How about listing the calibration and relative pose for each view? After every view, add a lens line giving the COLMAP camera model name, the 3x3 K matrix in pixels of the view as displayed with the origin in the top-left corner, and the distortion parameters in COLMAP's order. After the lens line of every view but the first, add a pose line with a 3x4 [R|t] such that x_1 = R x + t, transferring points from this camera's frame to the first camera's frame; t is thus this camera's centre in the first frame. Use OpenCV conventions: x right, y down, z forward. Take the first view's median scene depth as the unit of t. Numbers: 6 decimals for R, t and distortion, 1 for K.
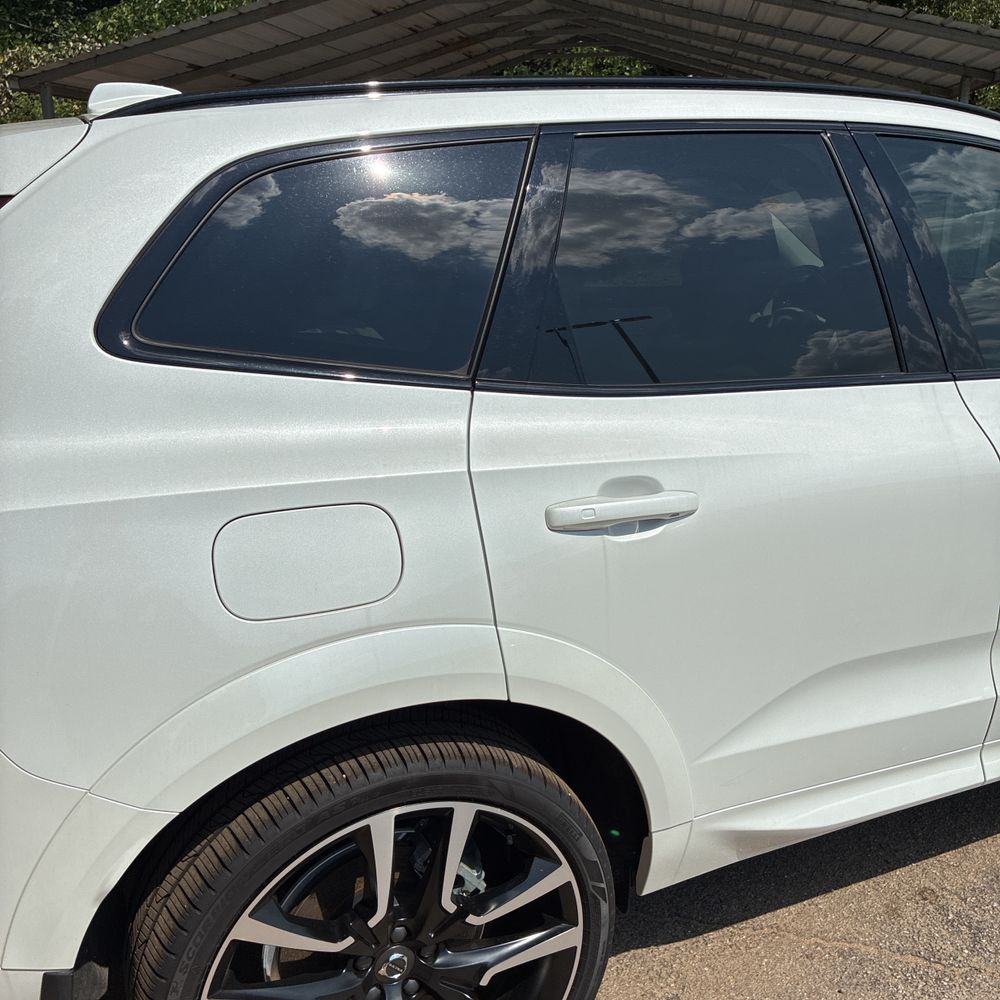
lens RADIAL K [[1000.5, 0, 493.0], [0, 1000.5, 498.5], [0, 0, 1]] dist [0.059317, -0.071114]
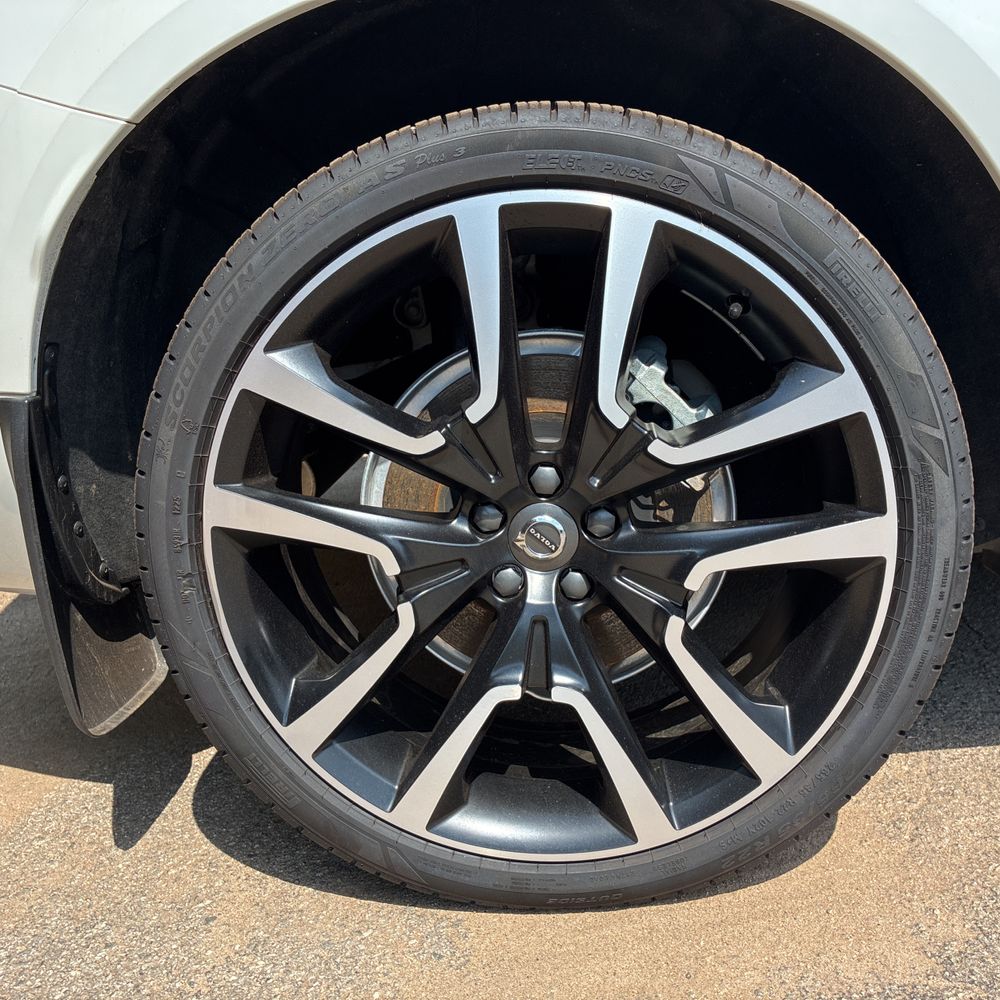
lens RADIAL K [[1011.3, 0, 506.9], [0, 1011.3, 499.8], [0, 0, 1]] dist [0.020358, 0.005093]
pose [[0.878024, 0.016716, -0.478325, 0.172675], [-0.034045, 0.999040, -0.027579, 0.462913], [0.477404, 0.040500, 0.877750, 0.468469]]
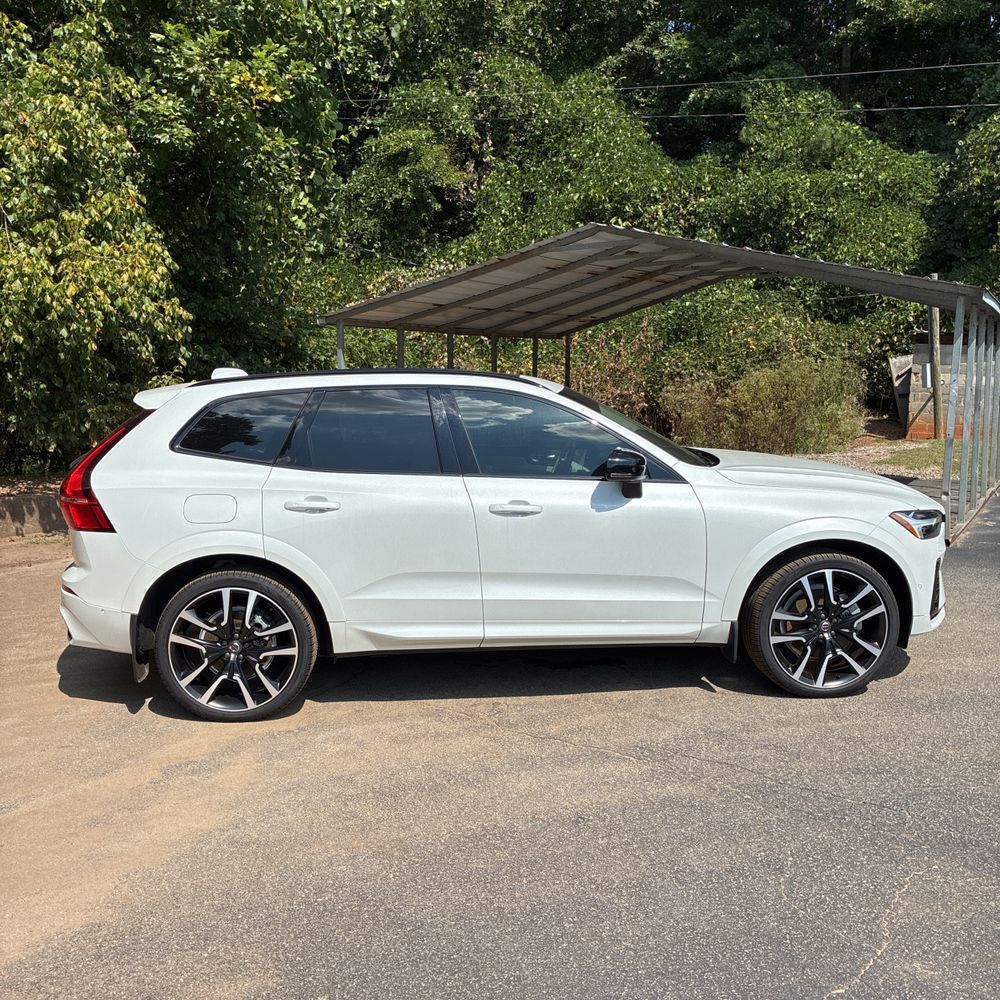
lens RADIAL K [[1024.3, 0, 508.4], [0, 1024.3, 494.9], [0, 0, 1]] dist [0.026493, -0.016437]
pose [[0.941497, 0.041270, -0.334485, 1.771085], [-0.098291, 0.982952, -0.155386, 0.413980], [0.322369, 0.179173, 0.929503, -1.795973]]
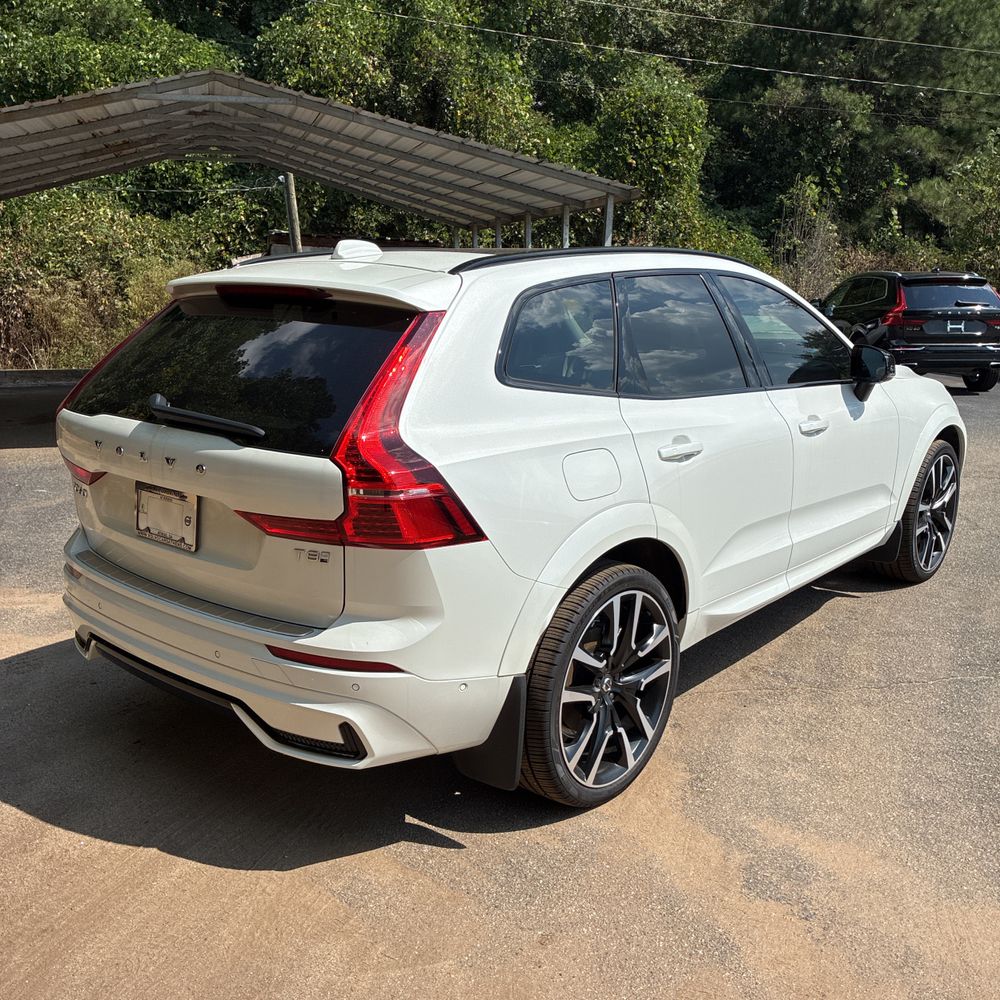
lens RADIAL K [[1024.3, 0, 508.4], [0, 1024.3, 494.9], [0, 0, 1]] dist [0.026493, -0.016437]
pose [[0.896356, -0.082125, 0.435662, -1.142116], [0.118715, 0.991269, -0.057389, 0.184746], [-0.427145, 0.103161, 0.898279, -0.793988]]
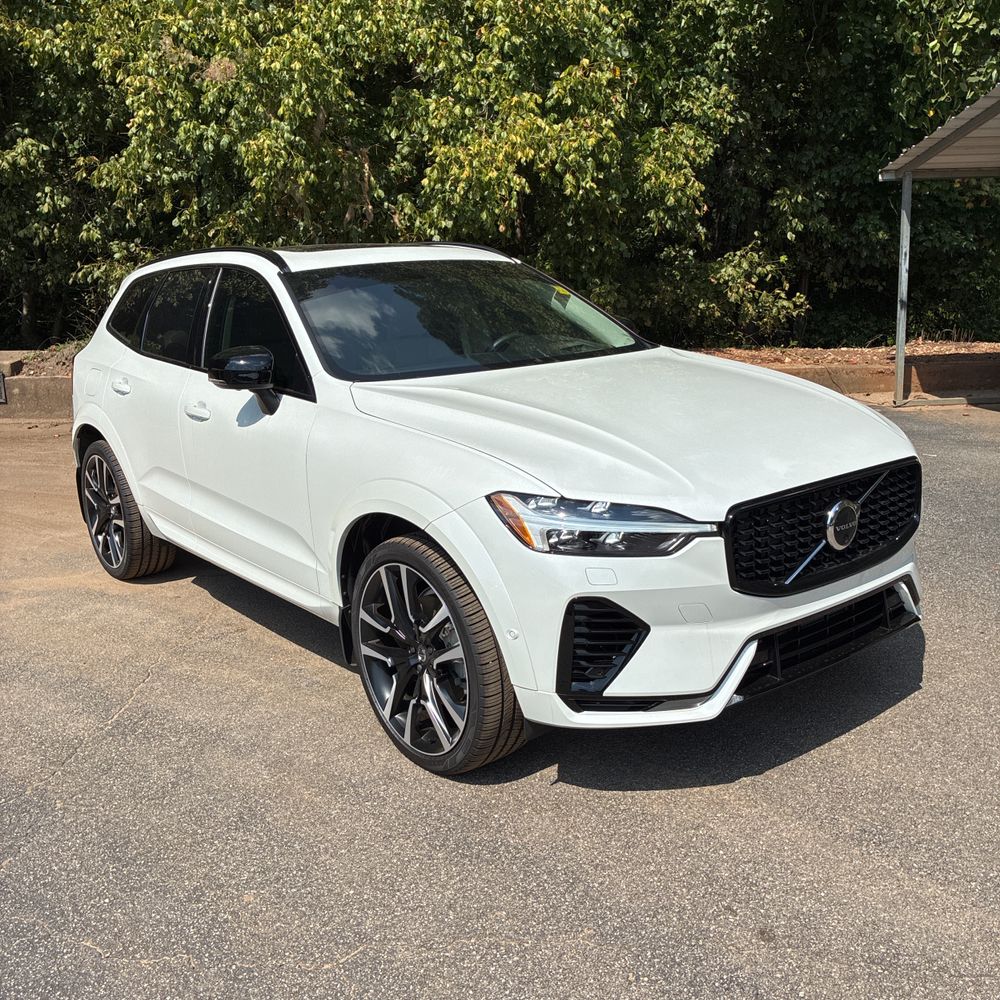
lens RADIAL K [[989.2, 0, 521.9], [0, 989.2, 501.5], [0, 0, 1]] dist [0.043530, -0.039508]
pose [[0.268946, 0.221250, -0.937399, 3.488648], [-0.248953, 0.956153, 0.154251, -0.435425], [0.930425, 0.191883, 0.312235, 1.202817]]
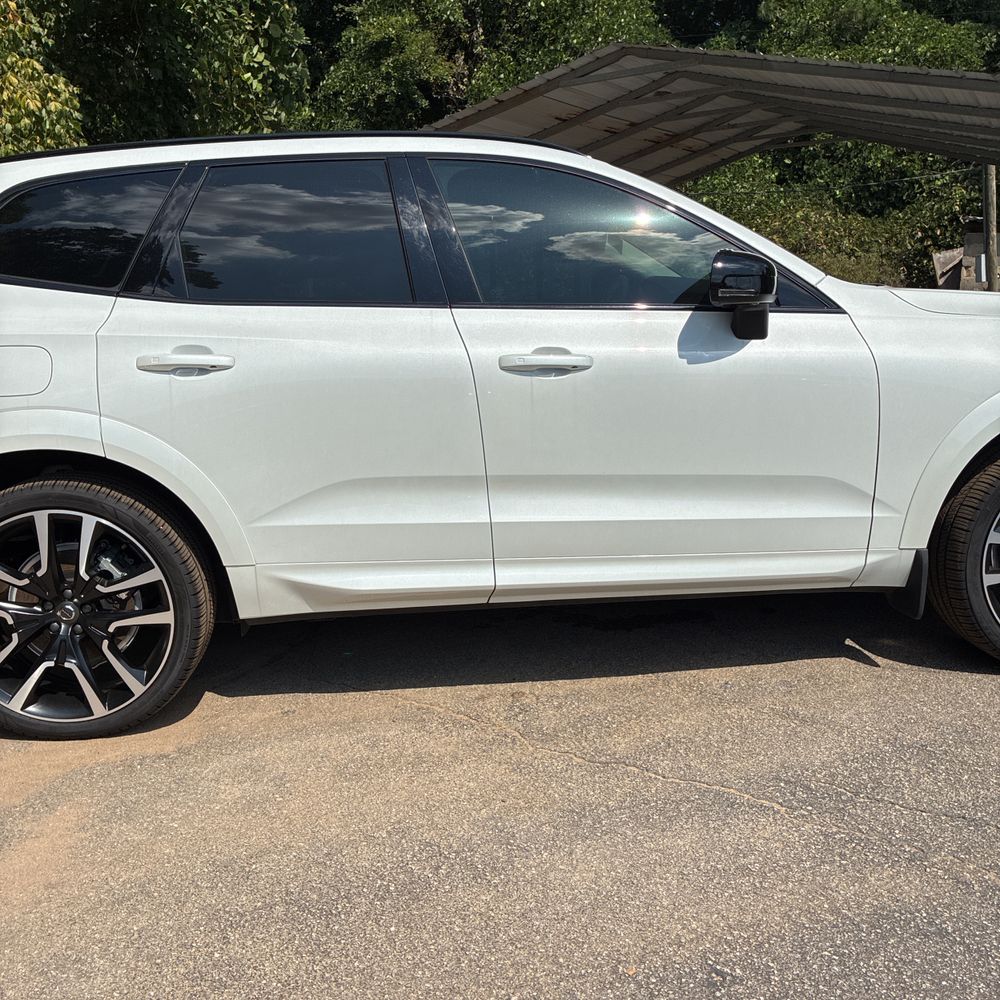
lens RADIAL K [[1024.3, 0, 508.4], [0, 1024.3, 494.9], [0, 0, 1]] dist [0.026493, -0.016437]
pose [[0.942647, 0.042170, -0.331116, 1.274234], [-0.076558, 0.992858, -0.091503, 0.364214], [0.324892, 0.111604, 0.939143, -0.513492]]
